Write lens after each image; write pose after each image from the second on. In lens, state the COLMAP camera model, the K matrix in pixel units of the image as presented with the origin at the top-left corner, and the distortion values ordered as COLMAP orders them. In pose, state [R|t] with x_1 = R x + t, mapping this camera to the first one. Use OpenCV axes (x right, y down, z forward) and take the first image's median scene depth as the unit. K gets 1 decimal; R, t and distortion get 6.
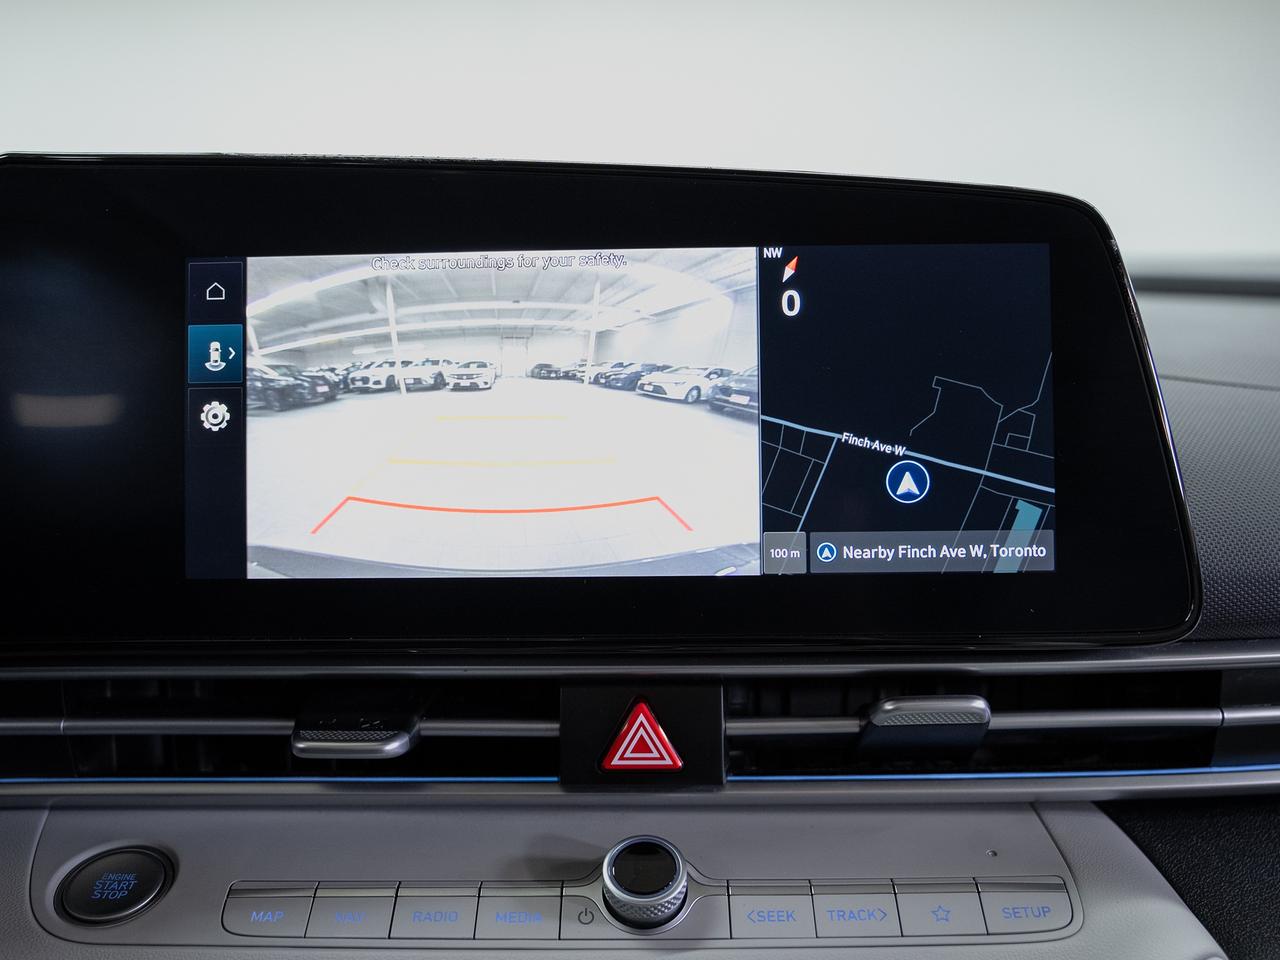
lens RADIAL K [[1092.2, 0, 634.9], [0, 1092.2, 478.4], [0, 0, 1]] dist [-0.014021, -0.006649]
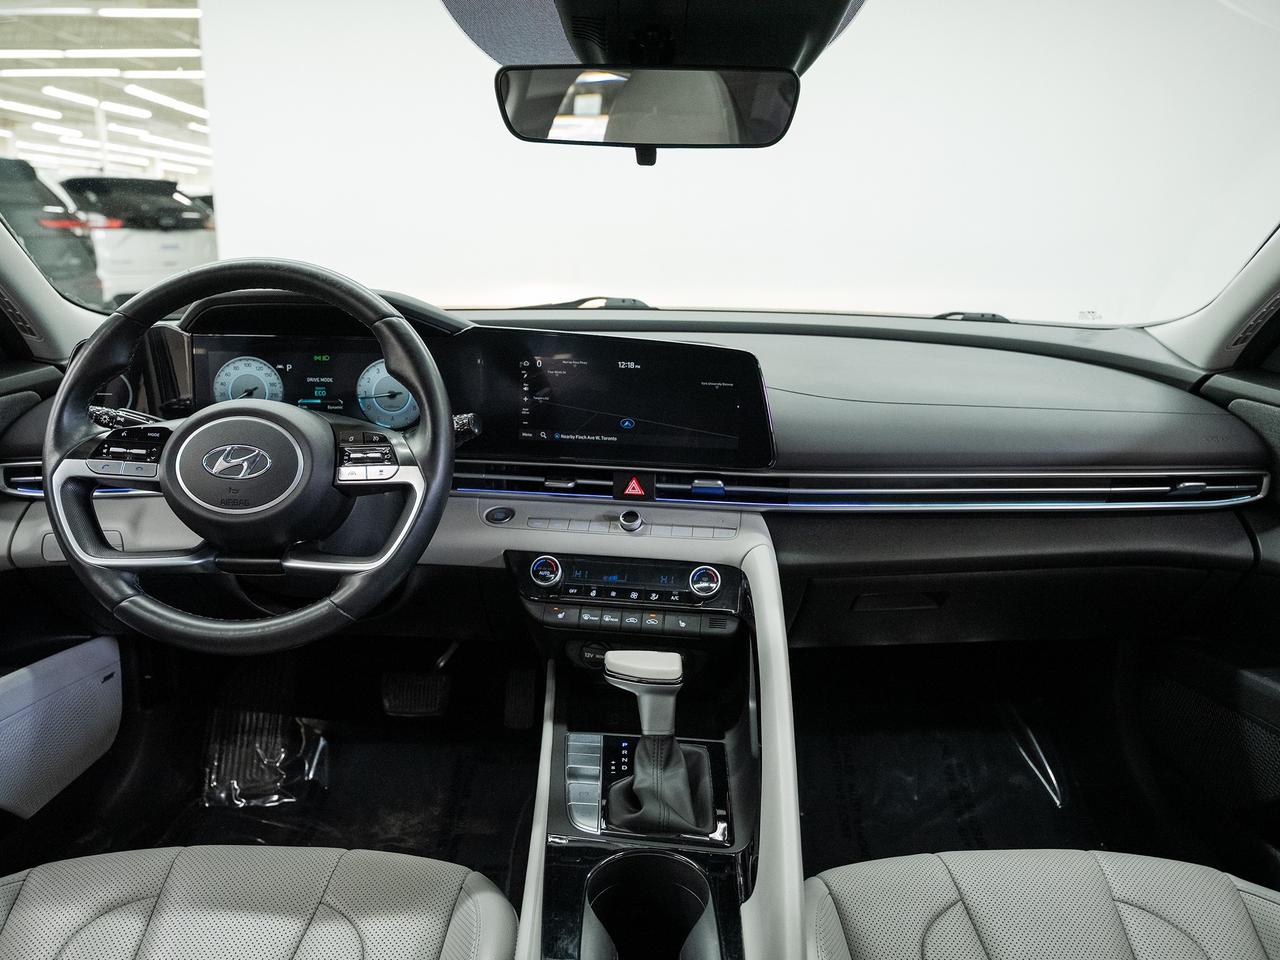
lens RADIAL K [[895.9, 0, 641.0], [0, 895.9, 480.1], [0, 0, 1]] dist [-0.001668, -0.000246]
pose [[0.988904, 0.056002, -0.137599, 0.459701], [-0.029343, 0.981610, 0.188627, -0.375000], [0.145633, -0.182496, 0.972361, -2.033389]]
